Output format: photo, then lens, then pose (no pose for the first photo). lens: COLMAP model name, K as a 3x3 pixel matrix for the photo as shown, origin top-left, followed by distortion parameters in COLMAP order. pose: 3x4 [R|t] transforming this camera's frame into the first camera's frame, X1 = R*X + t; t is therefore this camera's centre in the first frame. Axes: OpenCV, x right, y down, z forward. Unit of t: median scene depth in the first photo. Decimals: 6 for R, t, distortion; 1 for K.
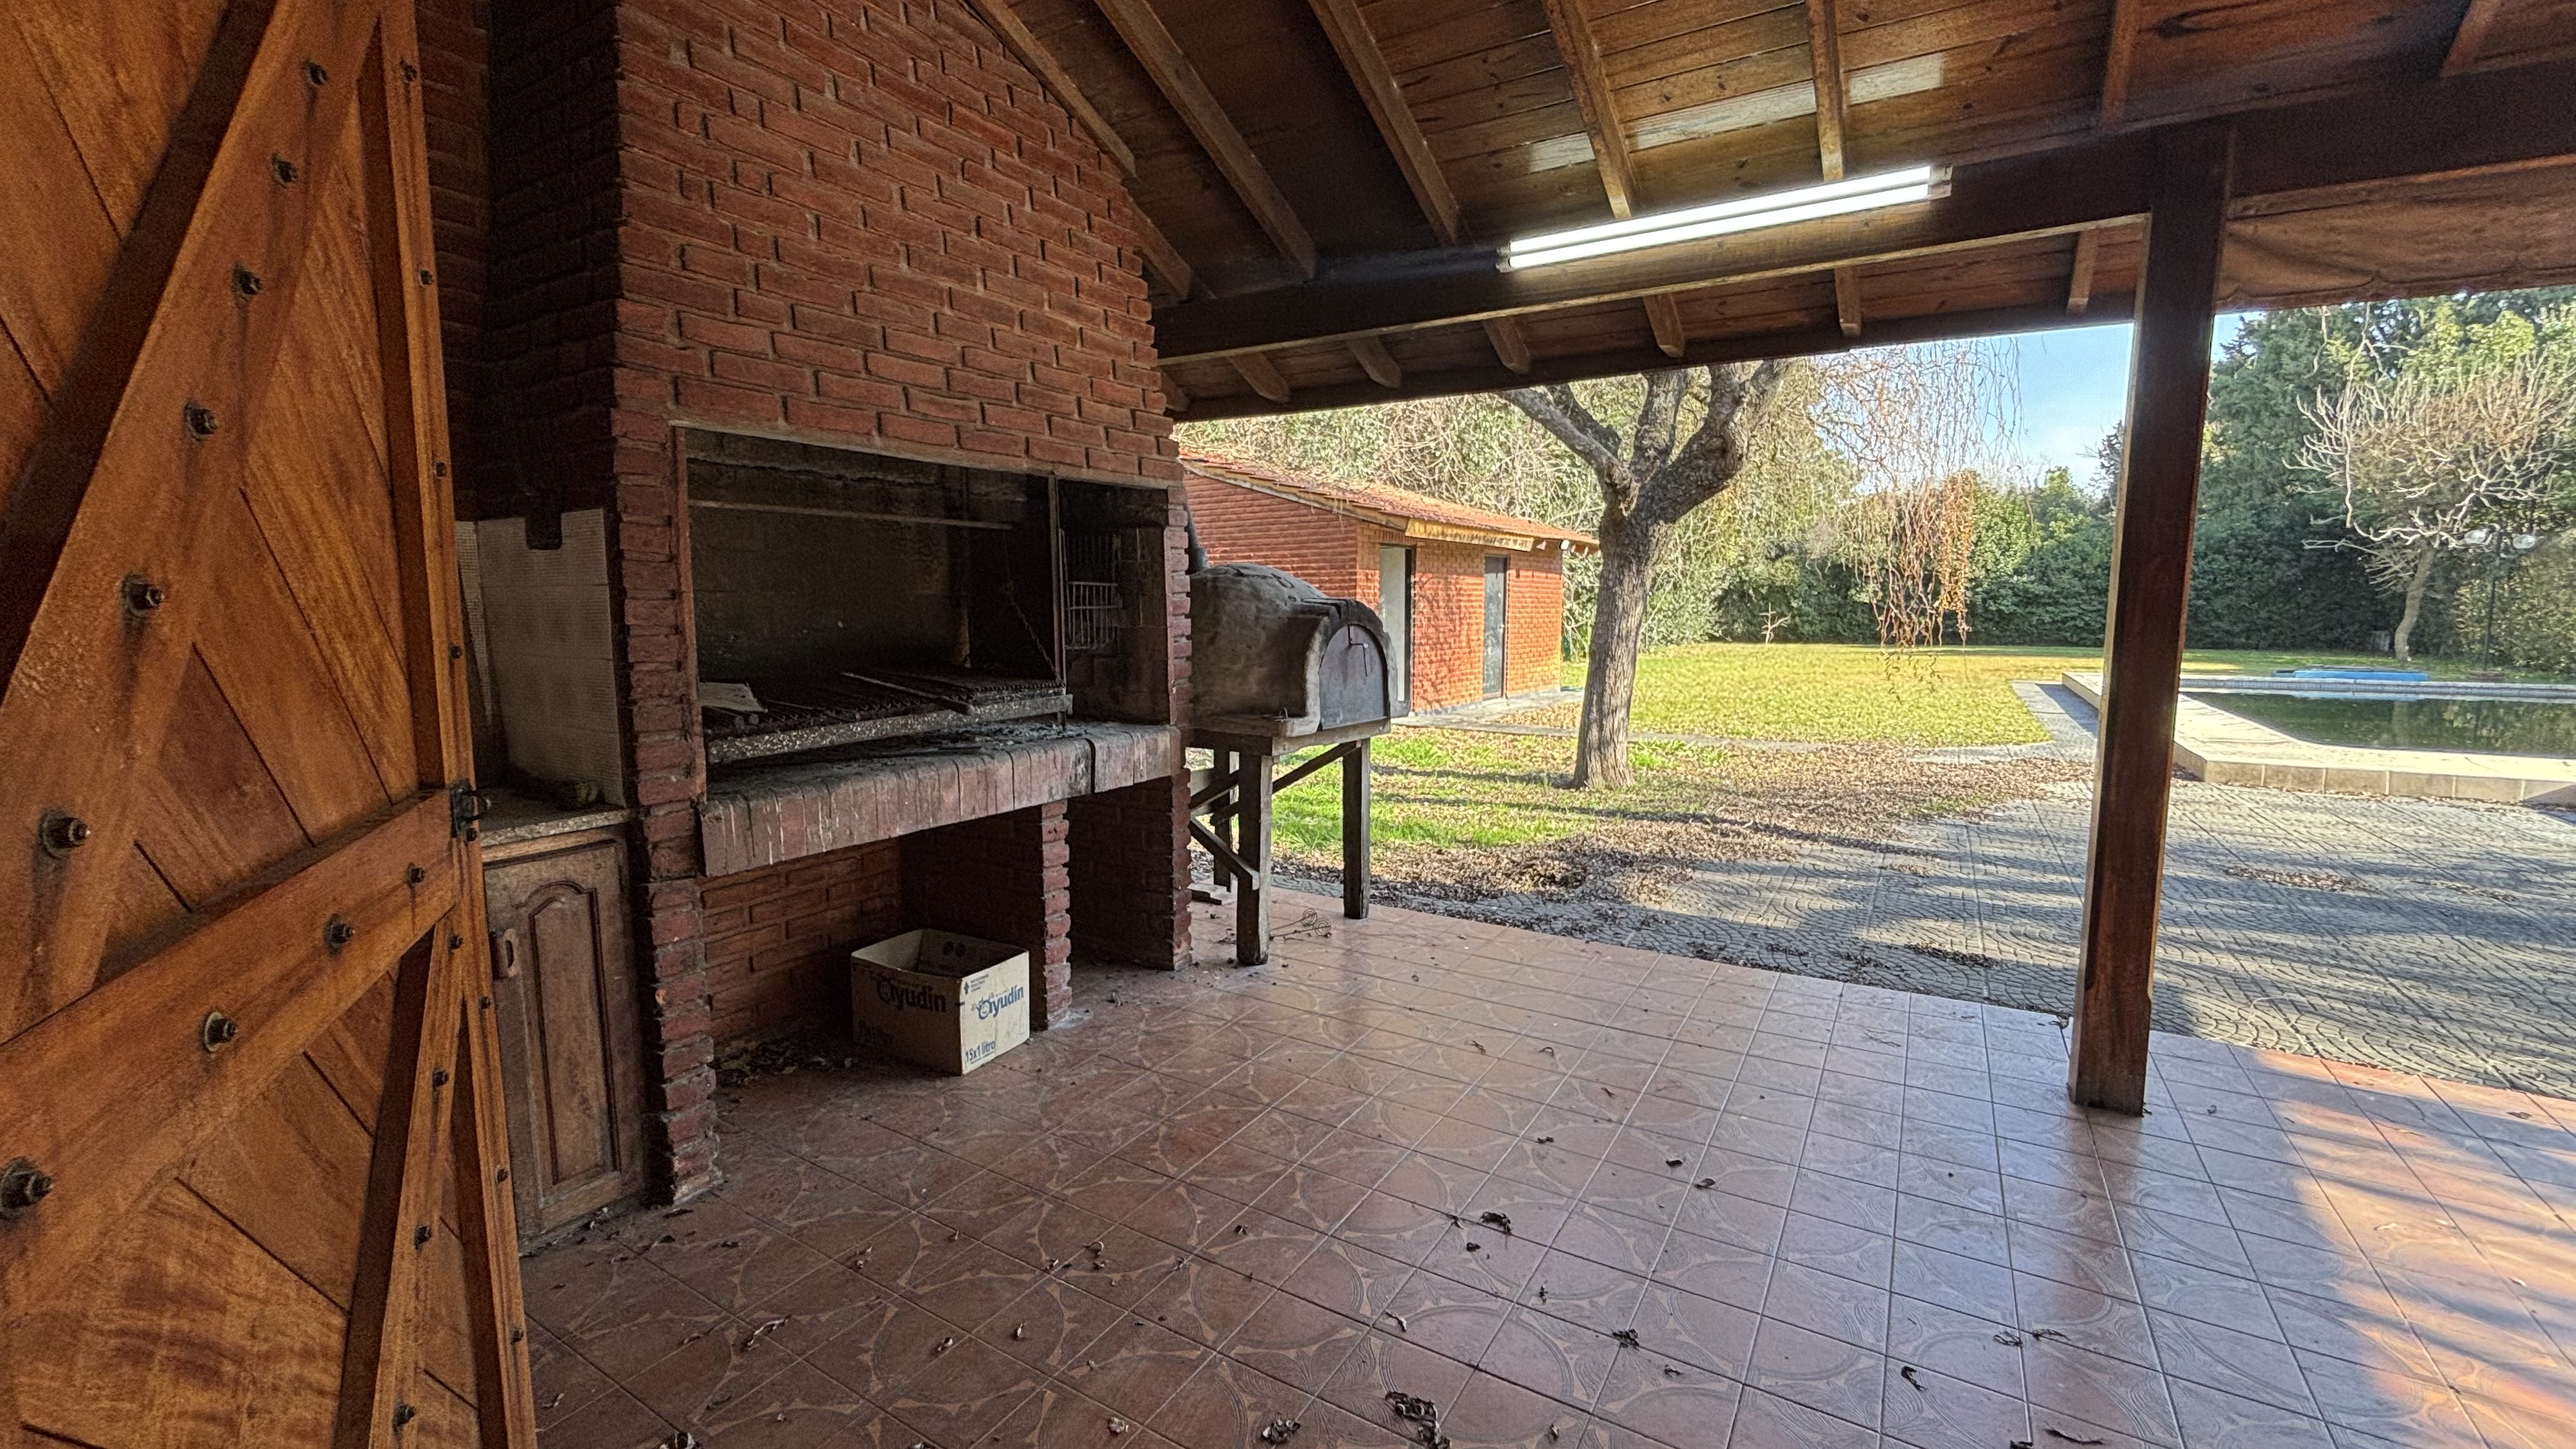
lens RADIAL K [[1036.8, 0, 1283.4], [0, 1036.8, 723.3], [0, 0, 1]] dist [-0.001282, -0.000833]
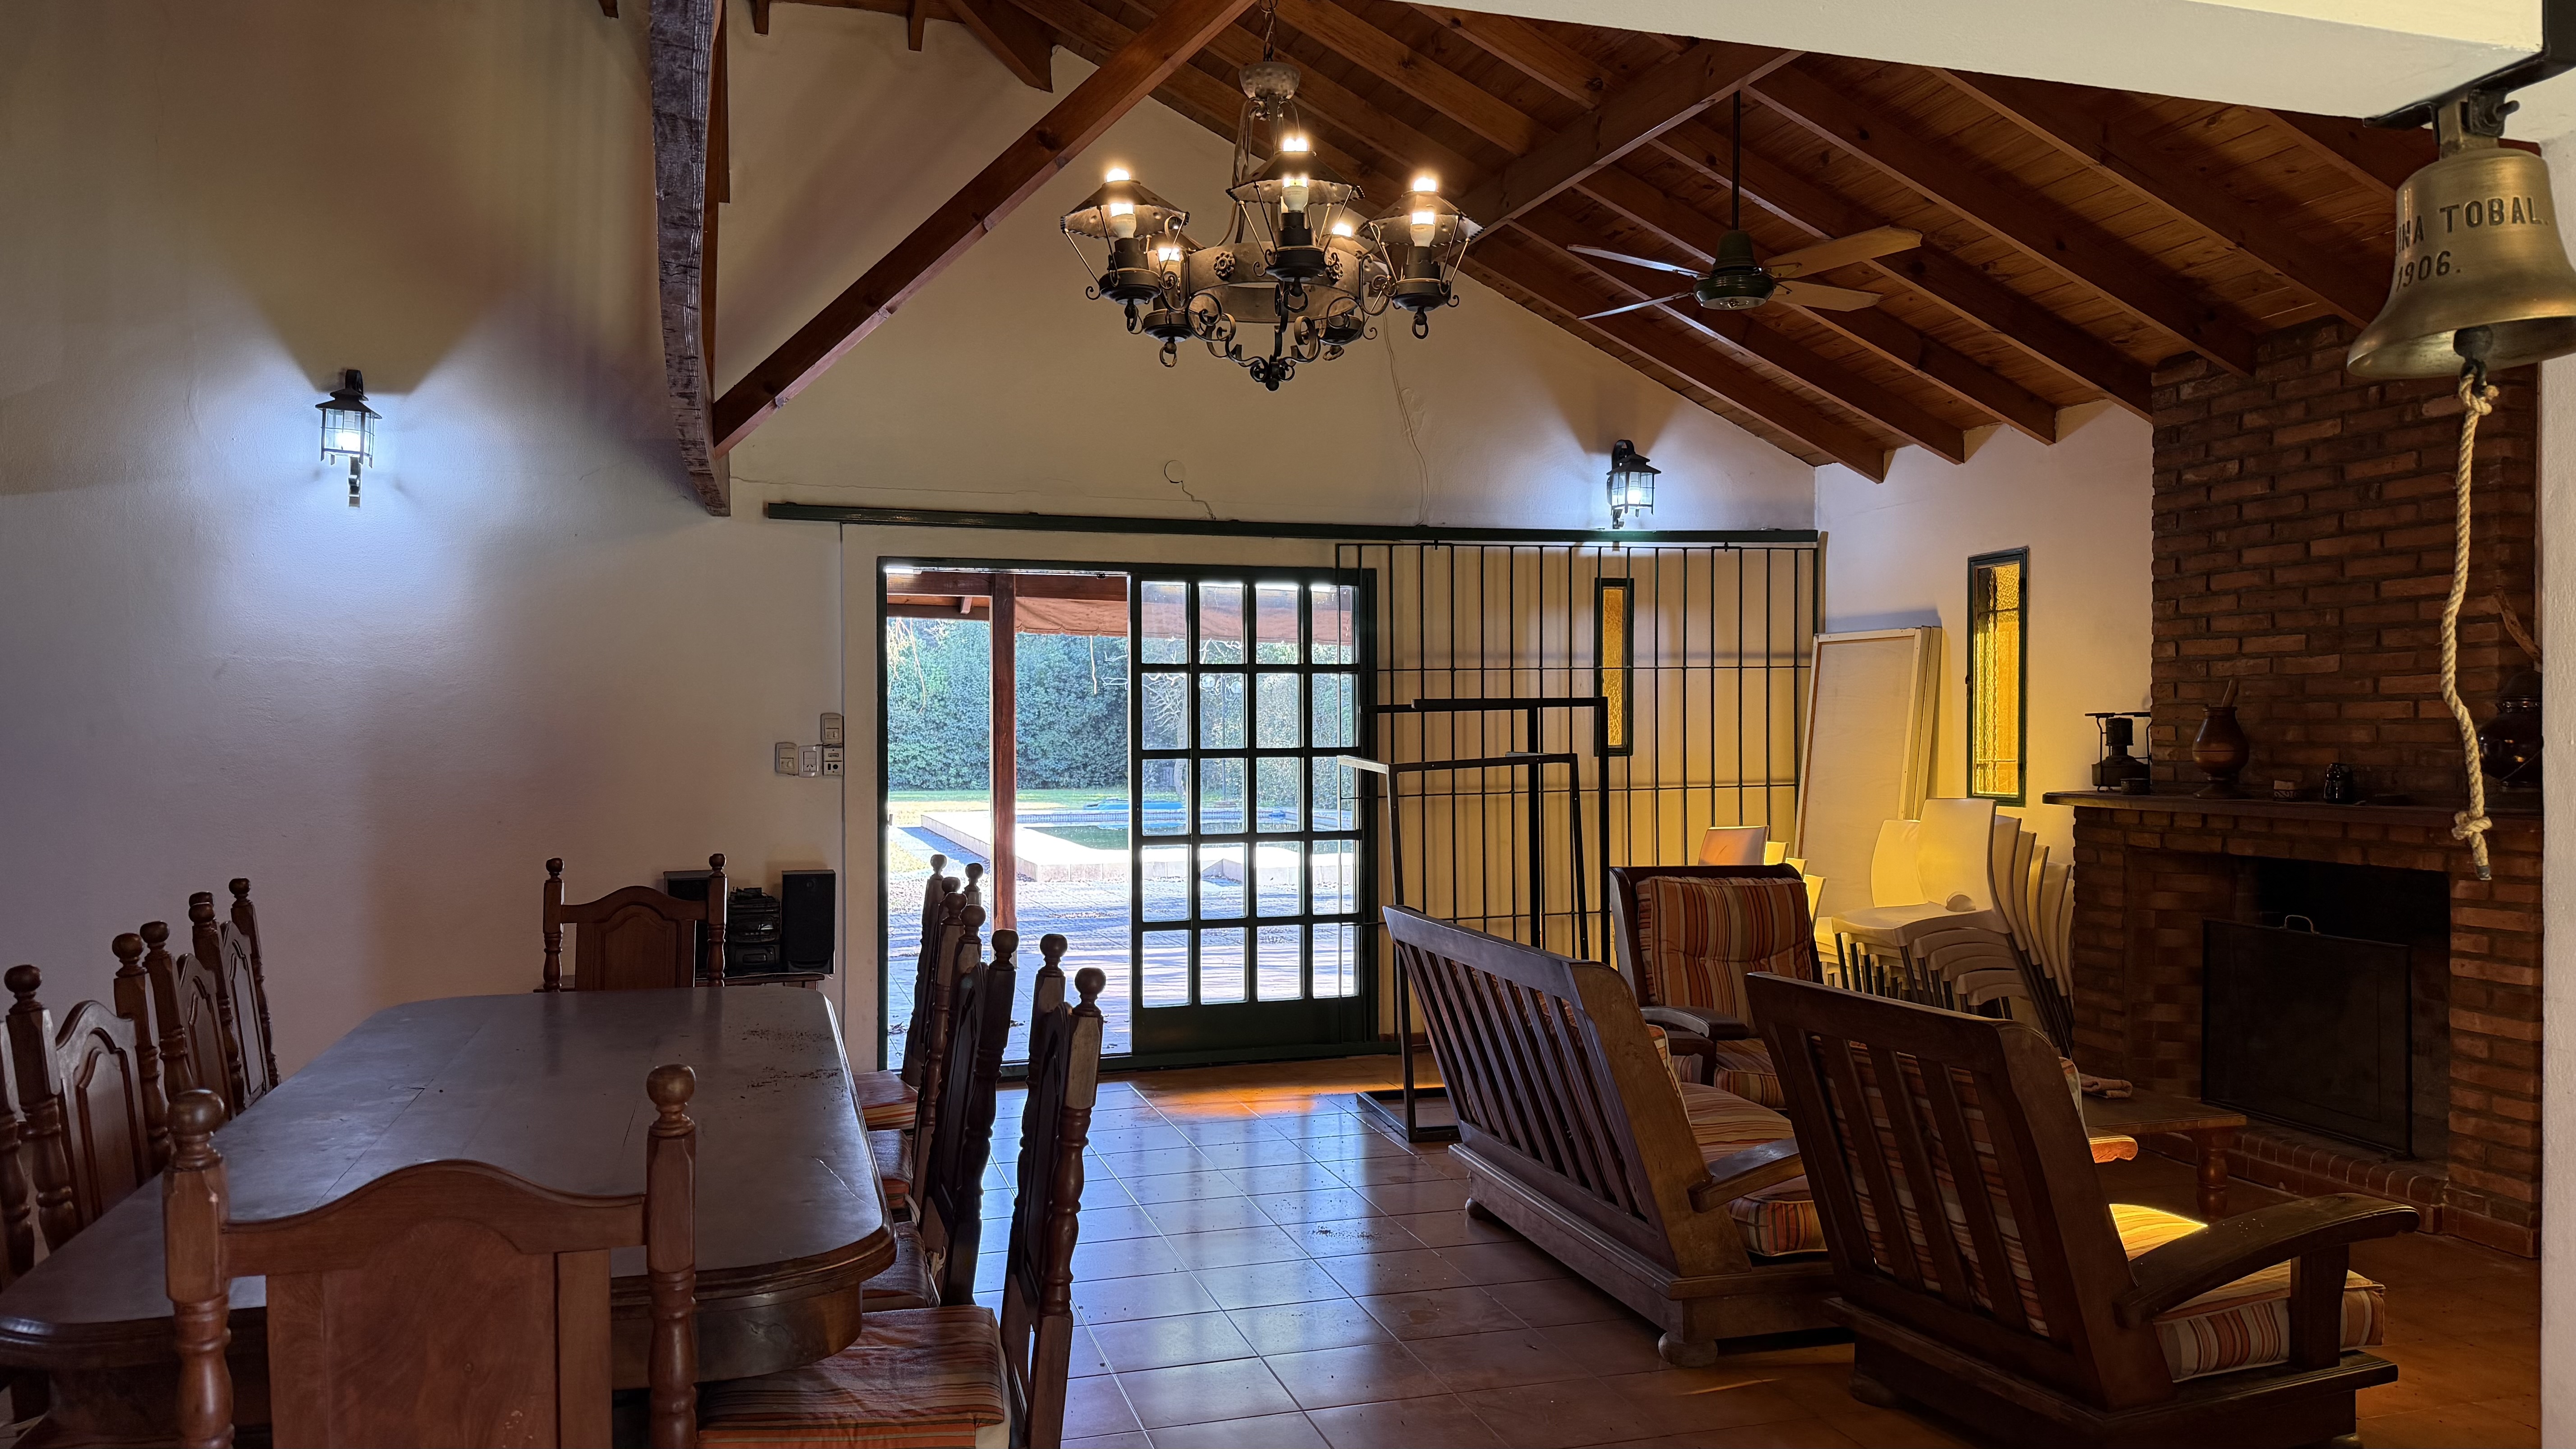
lens RADIAL K [[1803.3, 0, 1293.2], [0, 1803.3, 735.9], [0, 0, 1]] dist [0.027506, -0.028601]
pose [[0.647910, 0.001583, 0.761715, -1.489064], [0.085186, 0.993574, -0.074523, 0.170048], [-0.756939, 0.113172, 0.643612, -1.716977]]
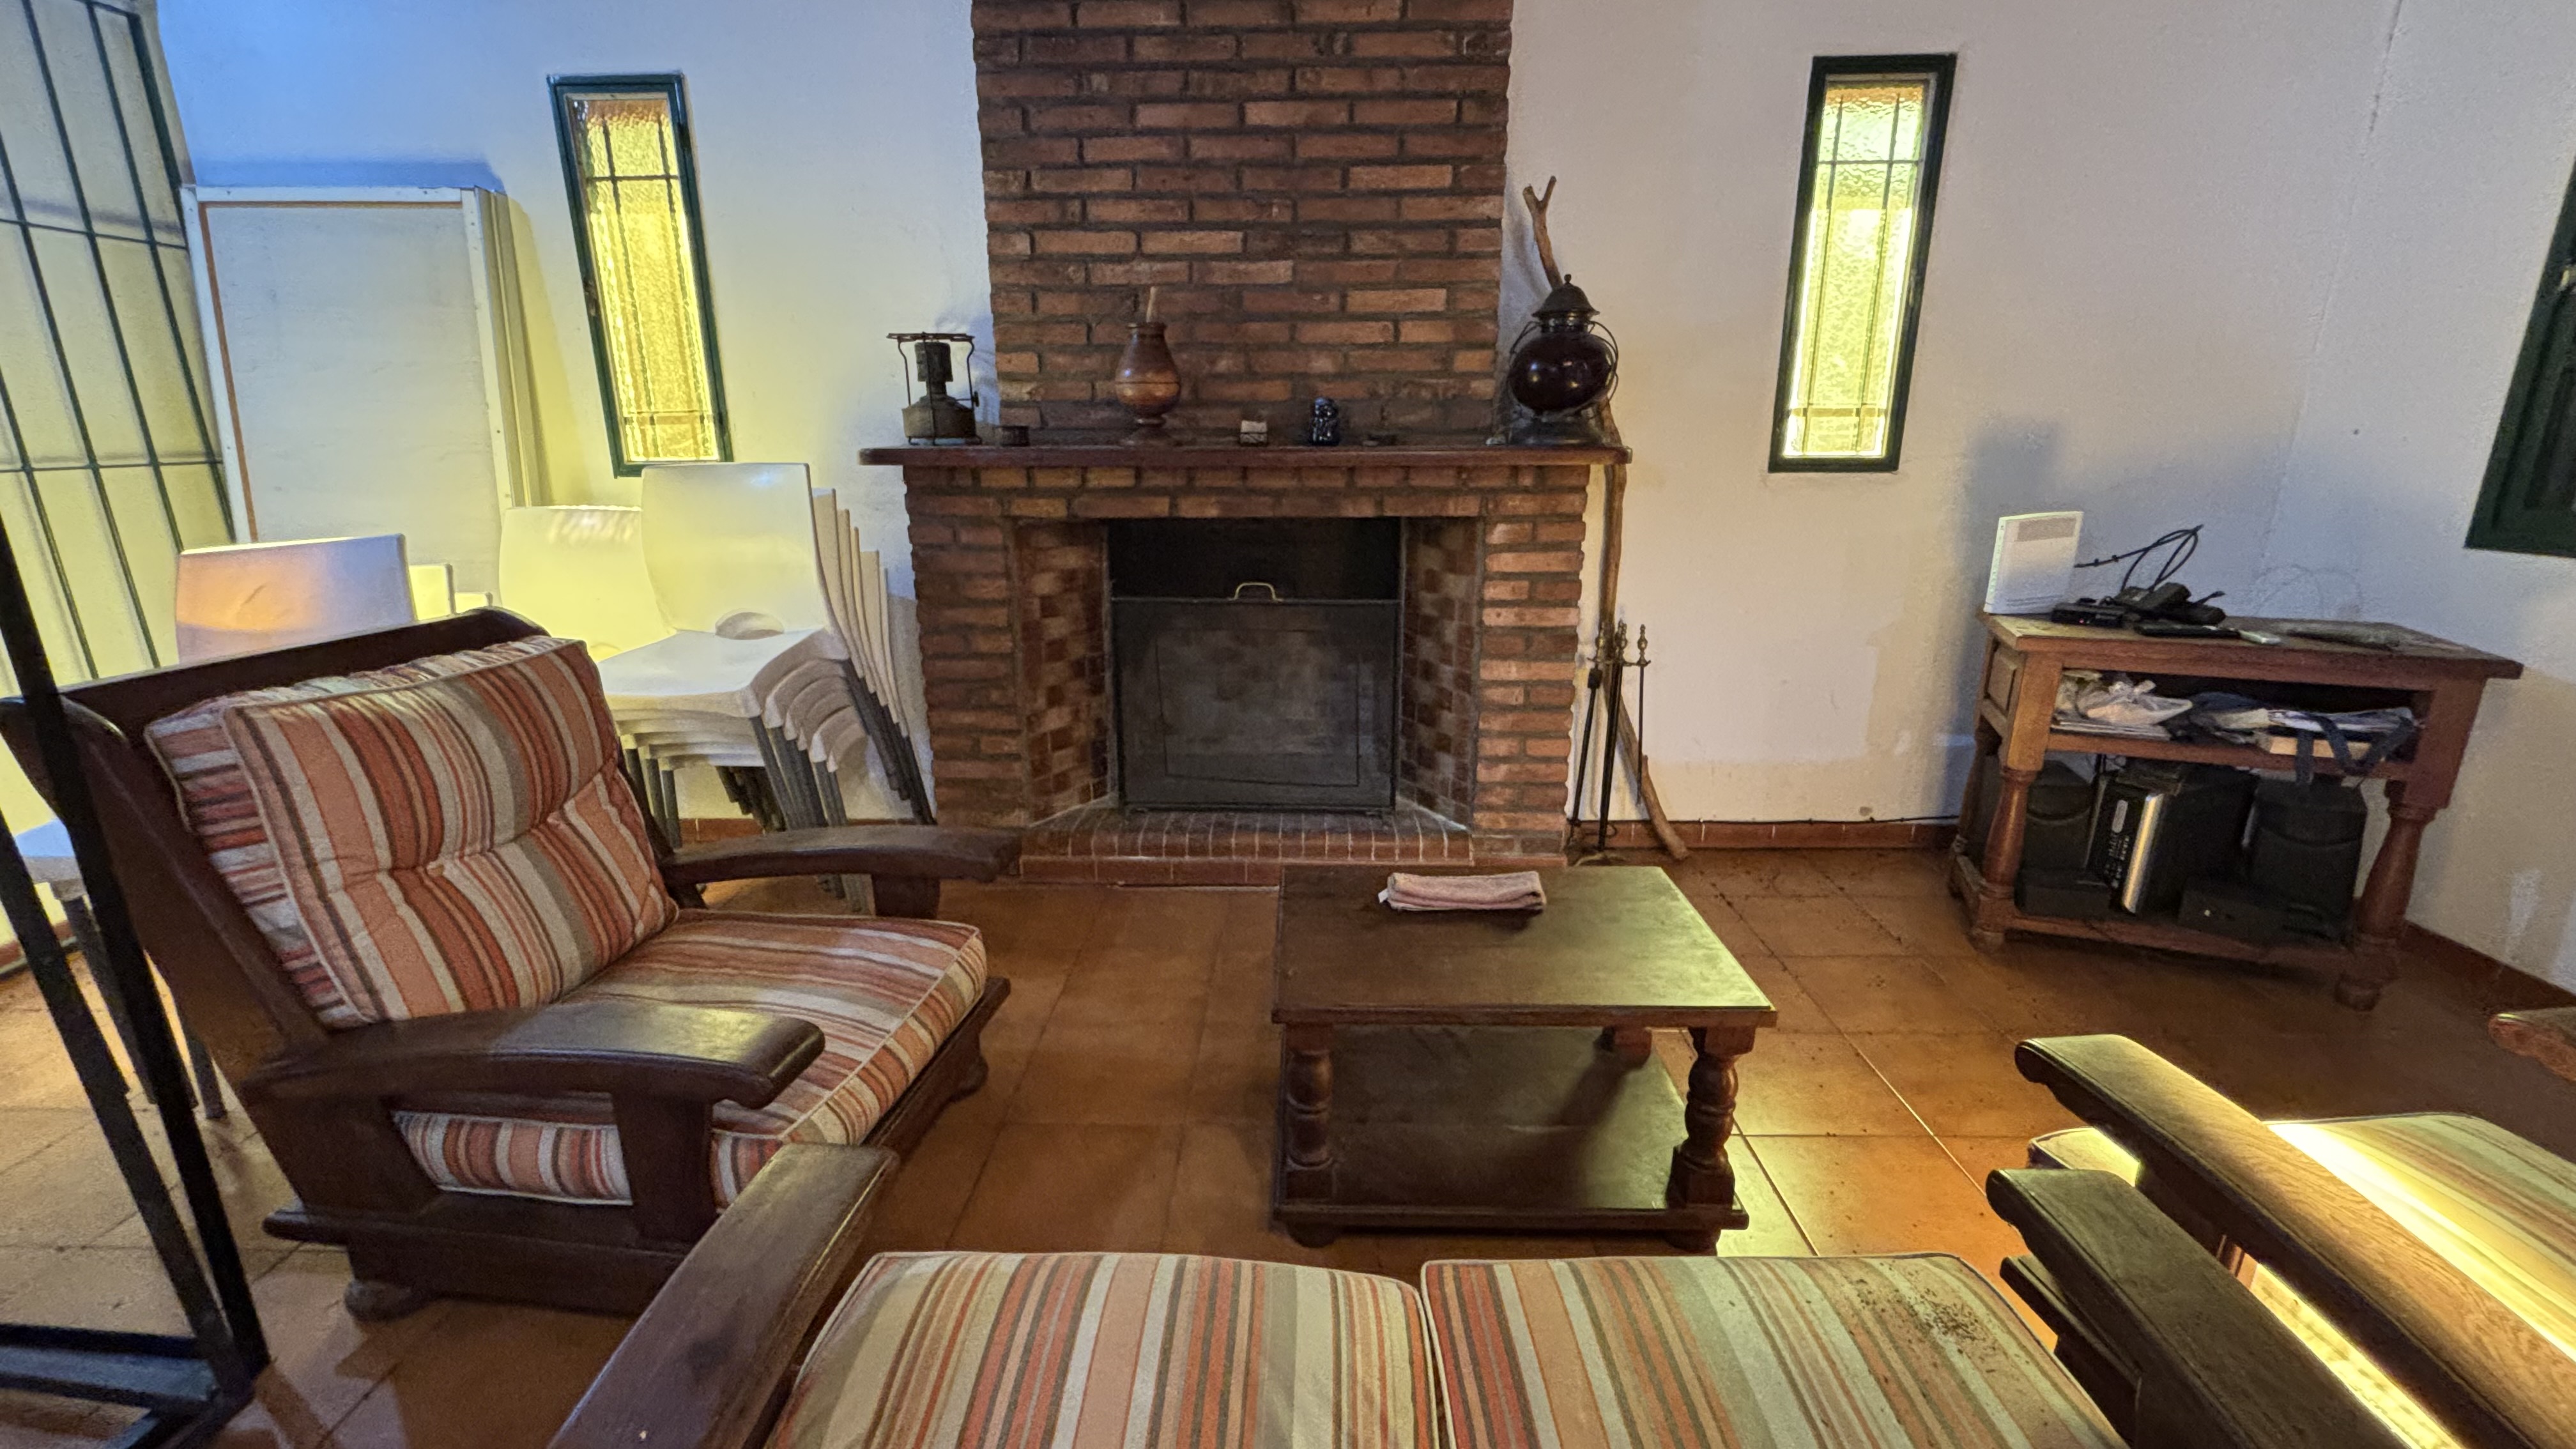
lens RADIAL K [[1036.8, 0, 1288.3], [0, 1036.8, 732.4], [0, 0, 1]] dist [-0.001282, -0.000833]
pose [[-0.521222, -0.227391, 0.822570, -0.339293], [0.103980, 0.939748, 0.325671, 0.133718], [-0.847063, 0.255278, -0.466173, -0.927299]]
